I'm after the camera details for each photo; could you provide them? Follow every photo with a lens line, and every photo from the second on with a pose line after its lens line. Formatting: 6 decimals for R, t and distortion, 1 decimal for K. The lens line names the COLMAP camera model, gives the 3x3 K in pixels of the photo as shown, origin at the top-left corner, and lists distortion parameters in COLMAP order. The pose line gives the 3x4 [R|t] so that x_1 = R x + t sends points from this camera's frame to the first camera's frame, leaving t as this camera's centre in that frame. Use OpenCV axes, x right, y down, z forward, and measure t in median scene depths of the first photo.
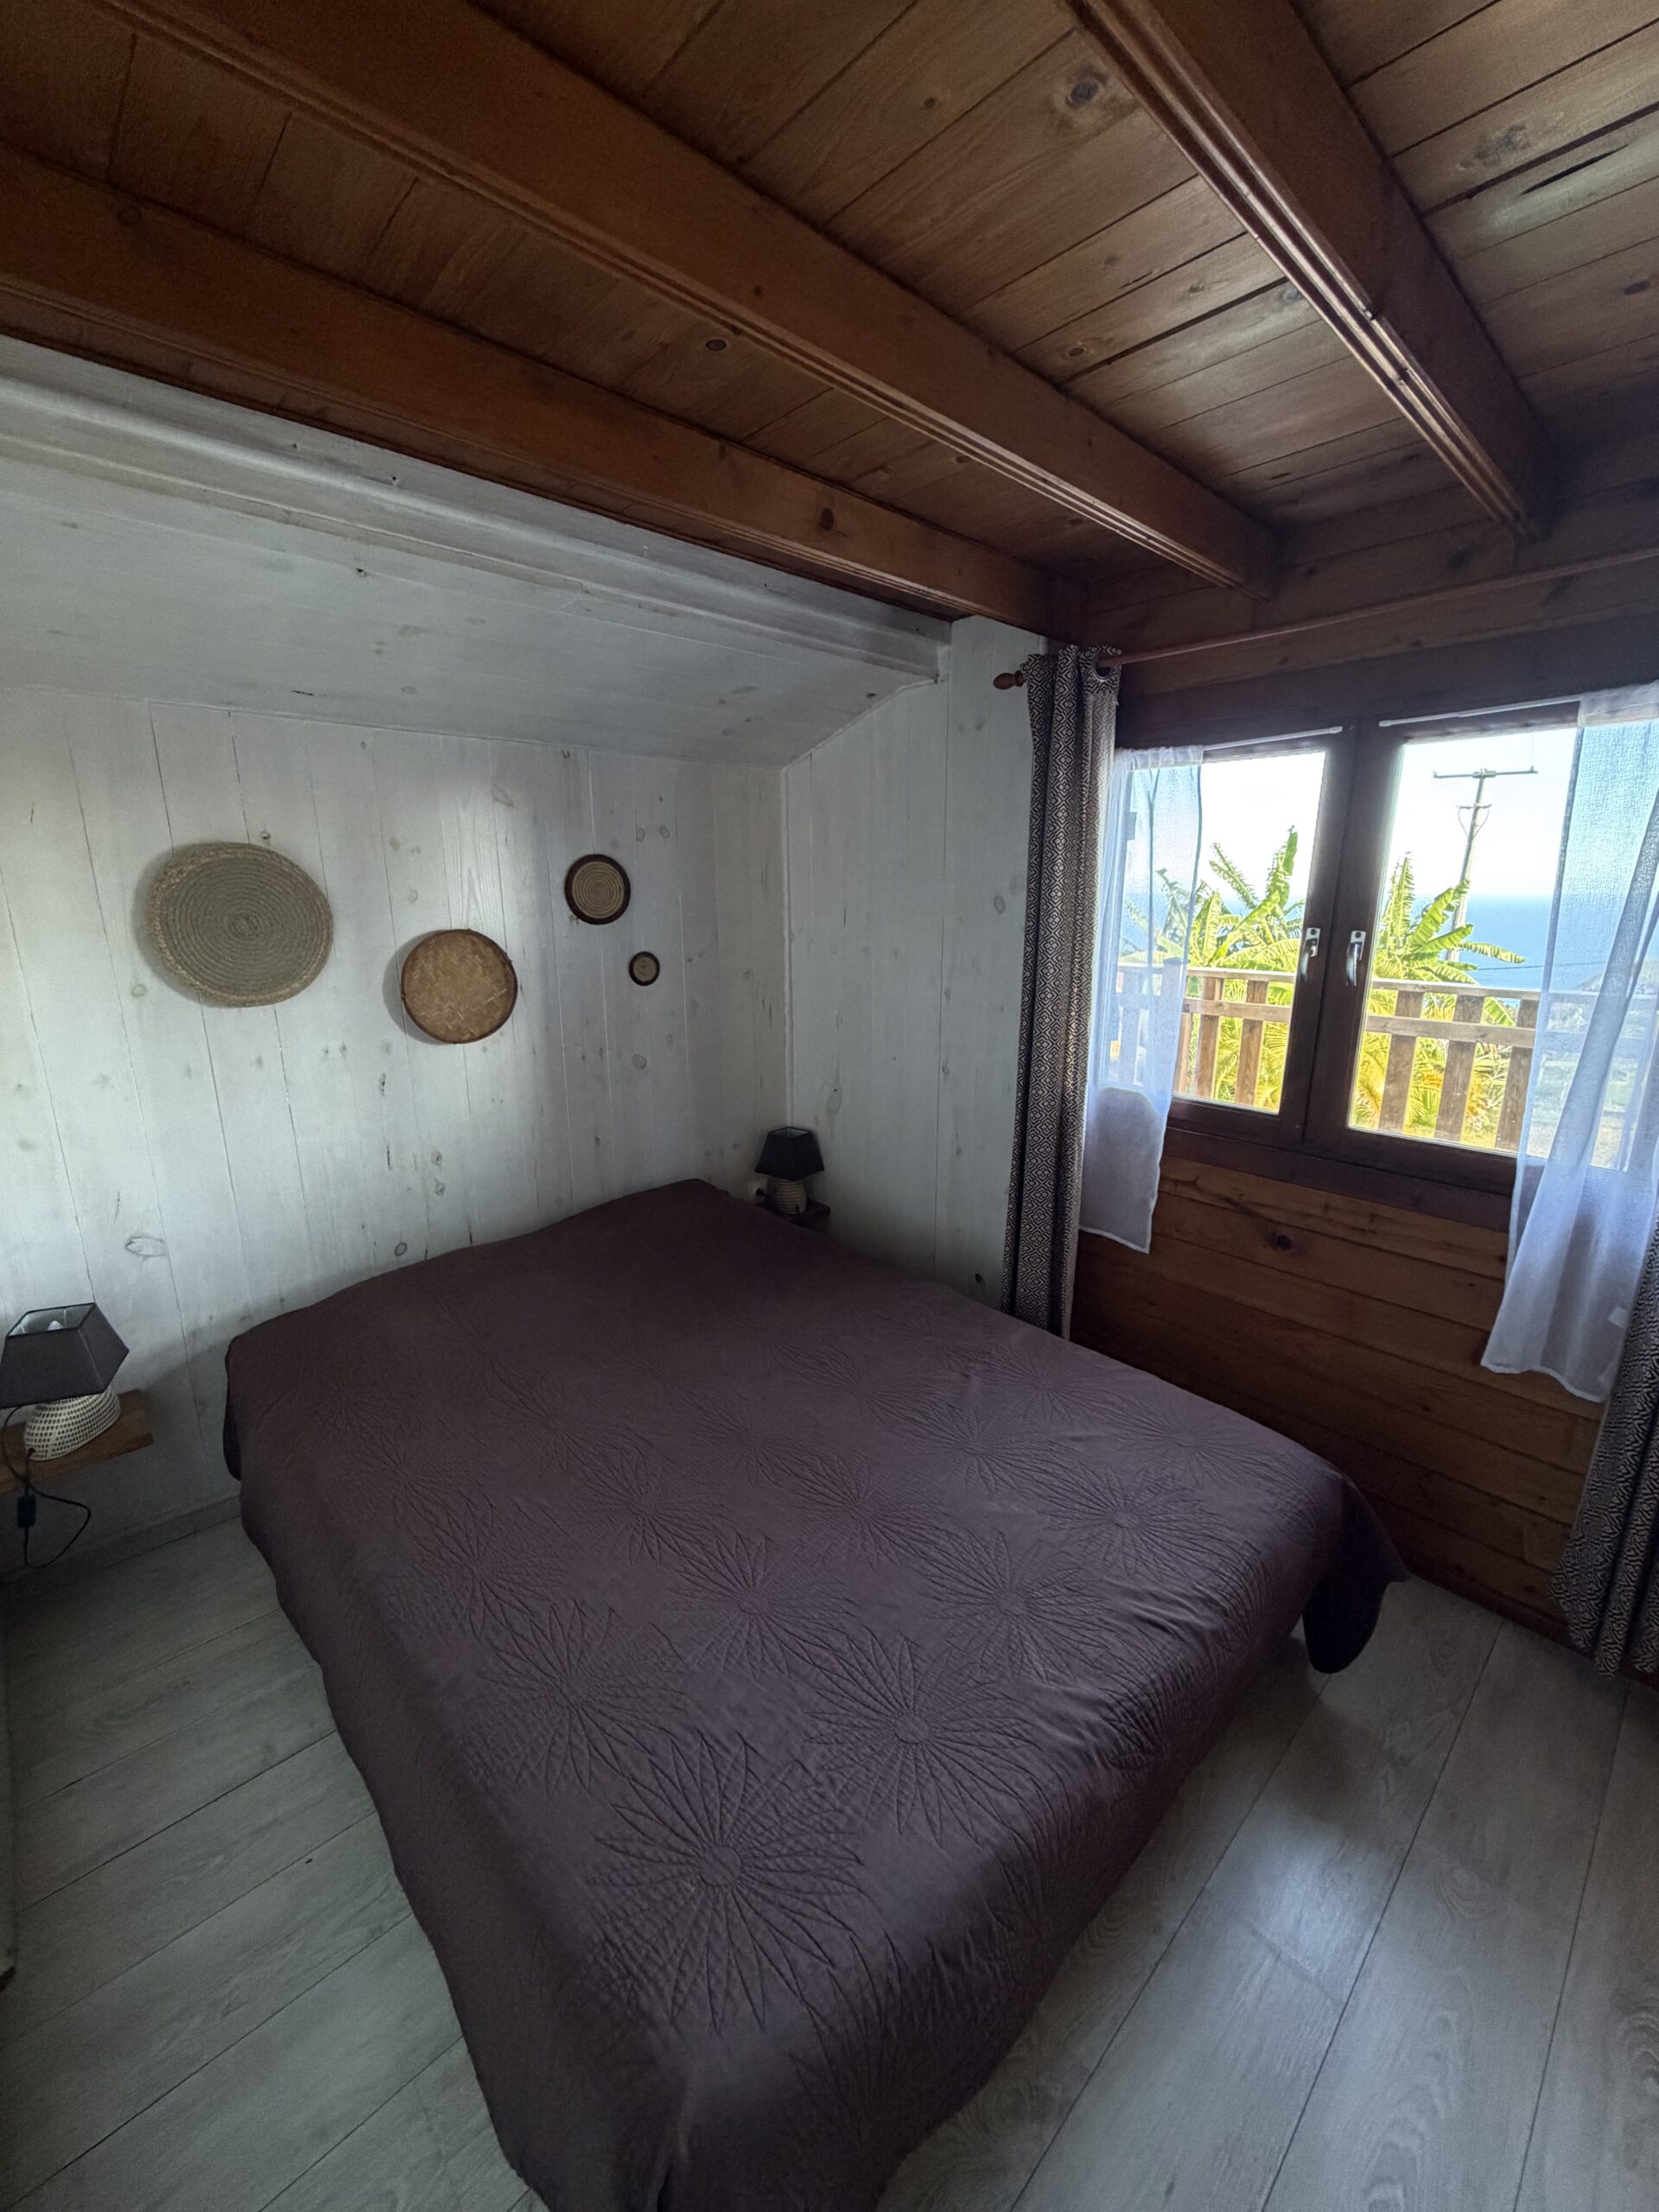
lens RADIAL K [[880.3, 0, 832.3], [0, 880.3, 1102.2], [0, 0, 1]] dist [0.007404, 0.000144]
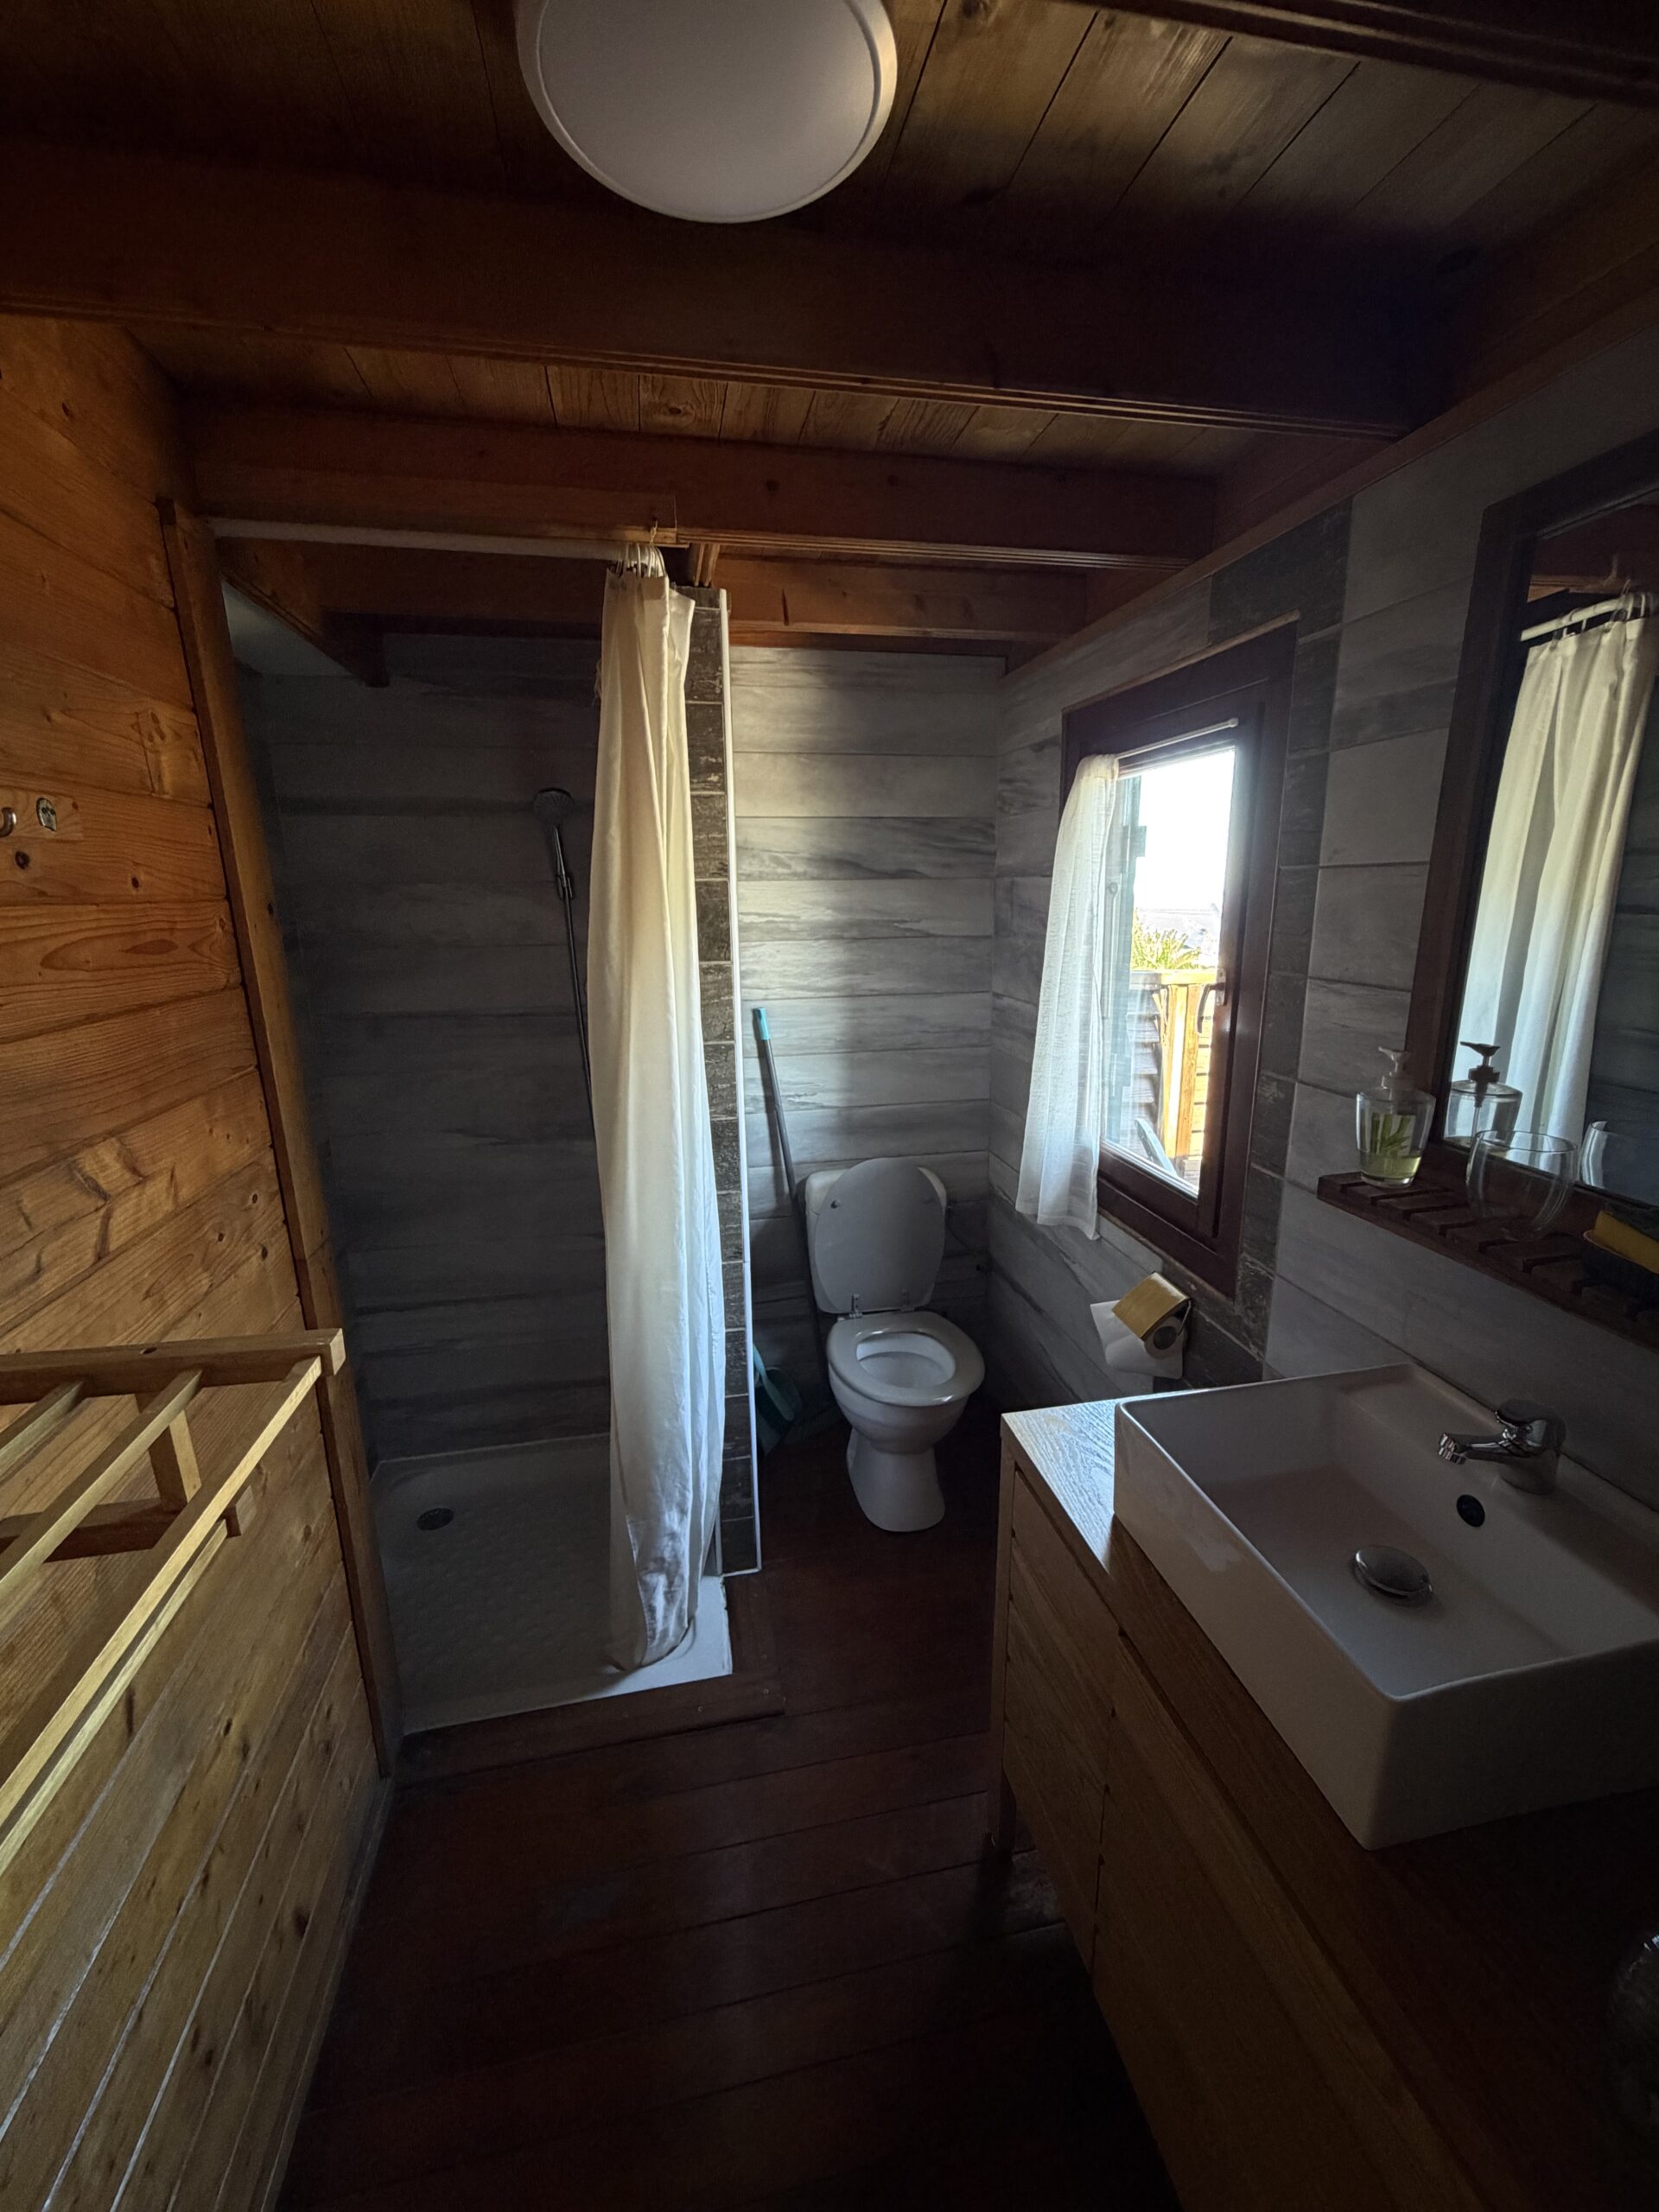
lens RADIAL K [[880.3, 0, 831.1], [0, 880.3, 1108.4], [0, 0, 1]] dist [0.007404, 0.000144]
pose [[0.845988, 0.114020, -0.520868, 0.683360], [-0.117674, 0.992707, 0.026181, -0.034155], [0.520054, 0.039144, 0.853236, 0.096786]]
